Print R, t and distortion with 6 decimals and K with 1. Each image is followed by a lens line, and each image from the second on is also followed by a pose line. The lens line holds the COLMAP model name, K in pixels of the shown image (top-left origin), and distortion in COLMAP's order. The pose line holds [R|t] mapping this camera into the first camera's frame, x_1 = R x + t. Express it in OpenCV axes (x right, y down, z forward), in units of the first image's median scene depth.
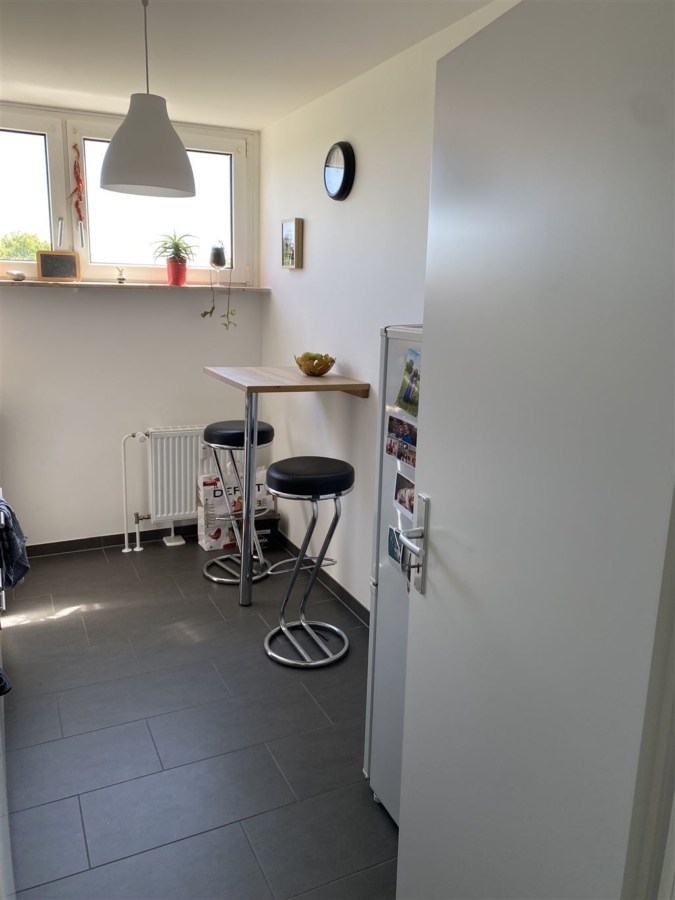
lens RADIAL K [[683.4, 0, 336.4], [0, 683.4, 447.0], [0, 0, 1]] dist [0.002140, 0.006179]
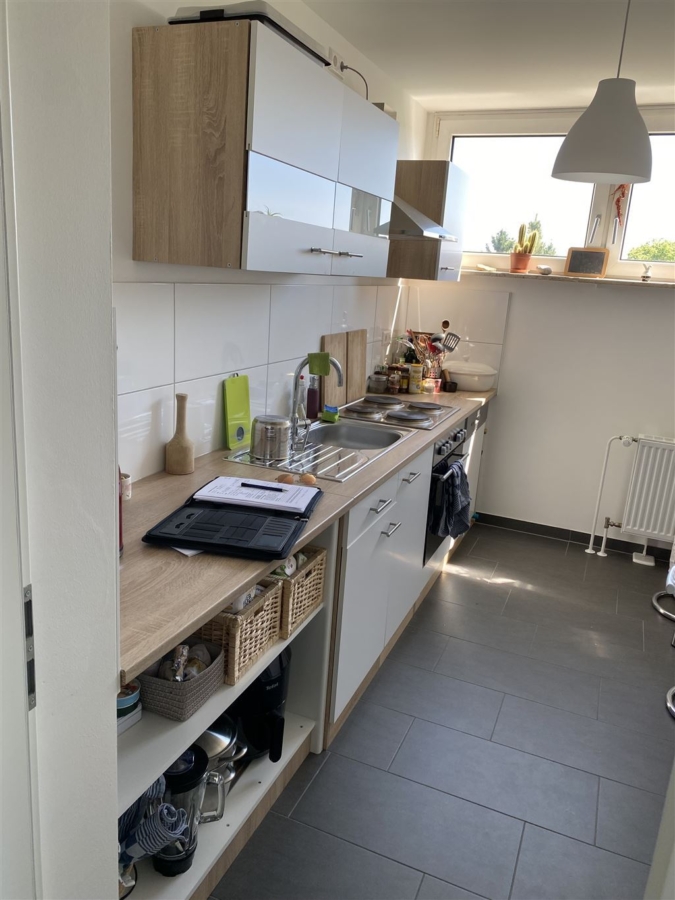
lens RADIAL K [[683.4, 0, 317.4], [0, 683.4, 446.4], [0, 0, 1]] dist [0.002140, 0.006179]
pose [[0.644254, 0.213827, -0.734313, 0.146402], [-0.220355, 0.971304, 0.089508, 0.002560], [0.732380, 0.104144, 0.672884, 0.036200]]
